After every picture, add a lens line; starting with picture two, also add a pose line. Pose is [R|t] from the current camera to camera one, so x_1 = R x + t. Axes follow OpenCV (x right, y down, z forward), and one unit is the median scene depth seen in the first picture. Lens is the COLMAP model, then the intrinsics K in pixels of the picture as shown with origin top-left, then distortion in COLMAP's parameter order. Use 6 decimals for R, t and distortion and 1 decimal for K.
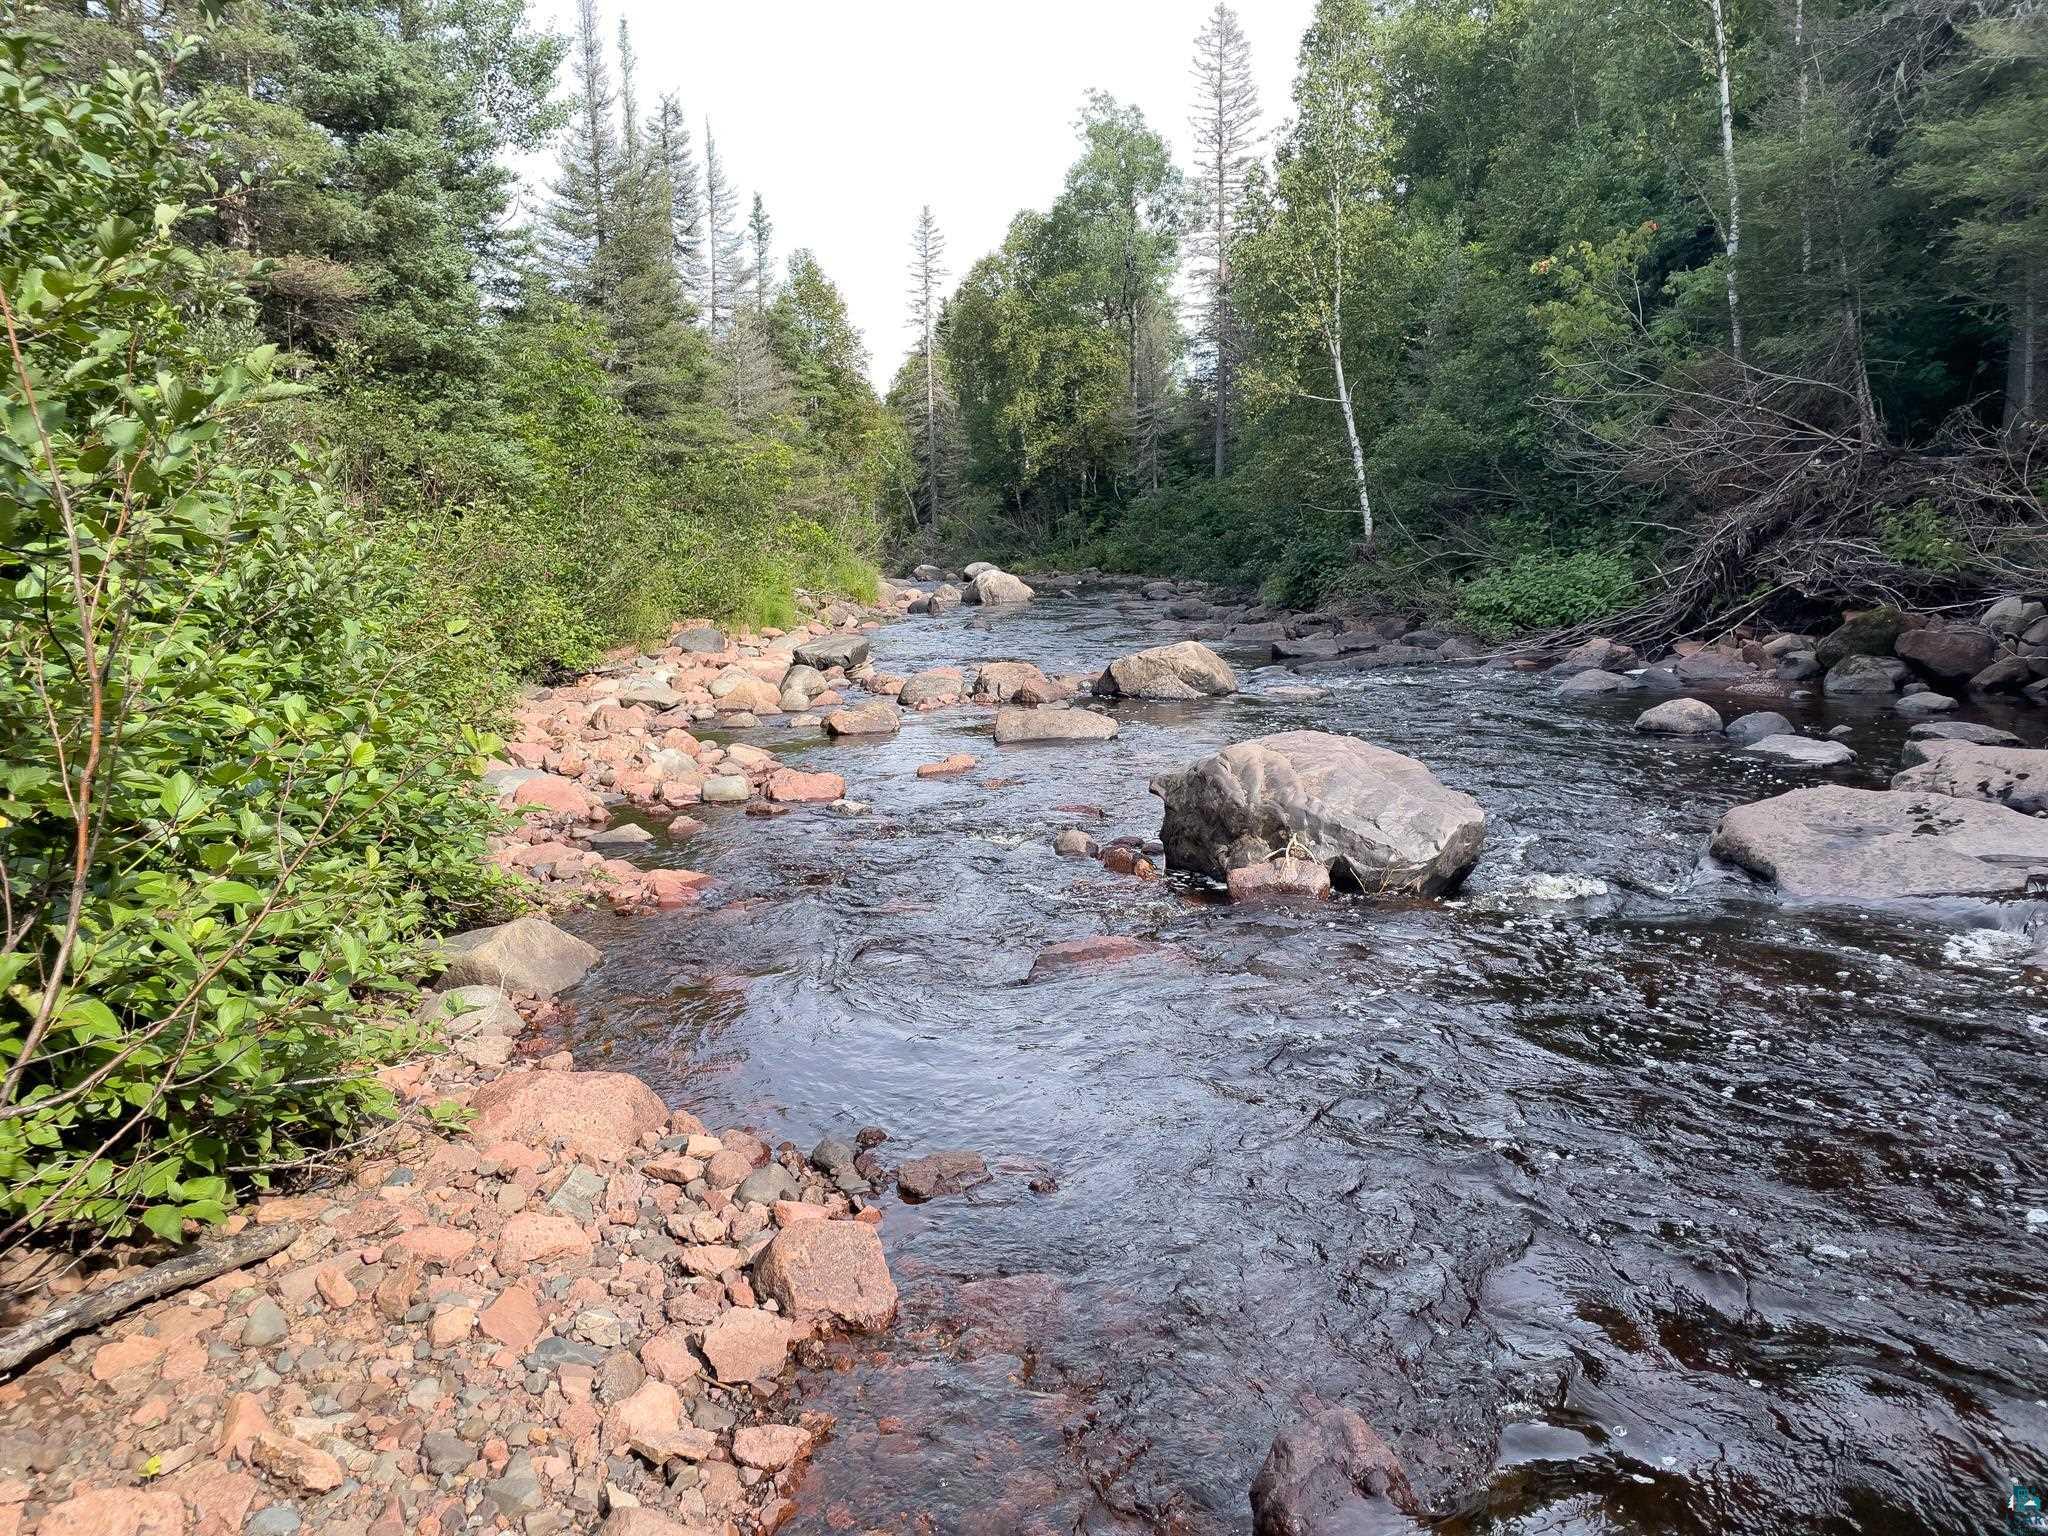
lens RADIAL K [[1510.2, 0, 989.6], [0, 1510.2, 765.6], [0, 0, 1]] dist [0.068965, -0.077399]
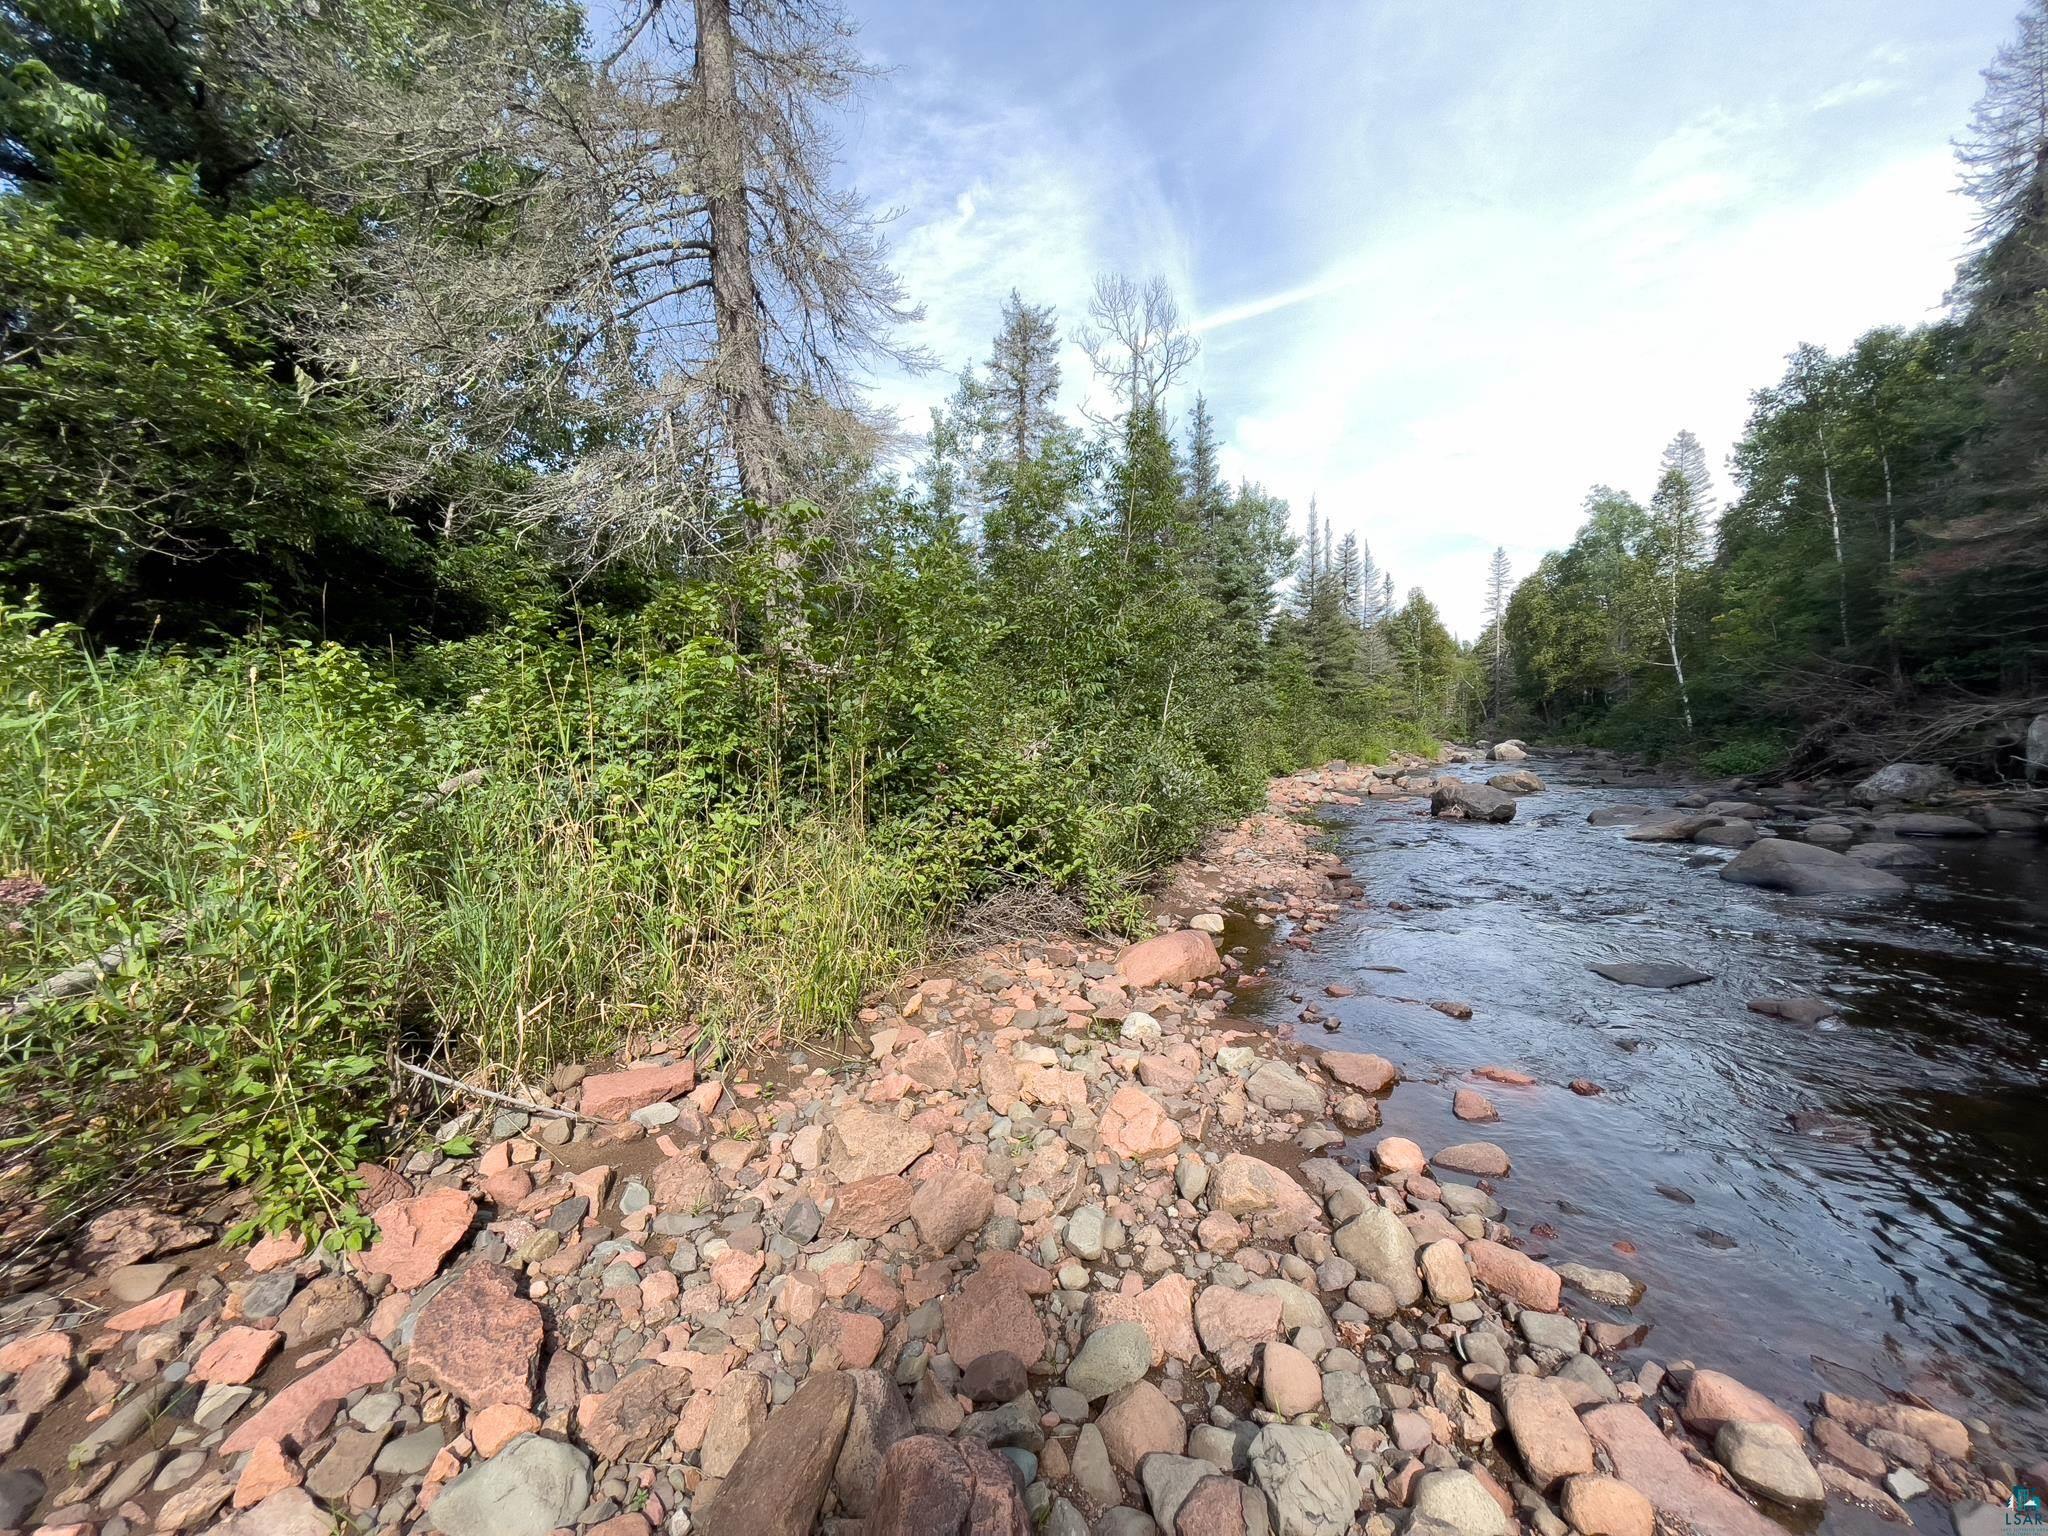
lens RADIAL K [[830.1, 0, 1024.9], [0, 830.1, 777.5], [0, 0, 1]] dist [-0.035678, 0.014998]
pose [[0.835351, 0.040106, -0.548251, 0.072212], [-0.085892, 0.994608, -0.058113, 0.032914], [0.542965, 0.095635, 0.834292, -0.244382]]
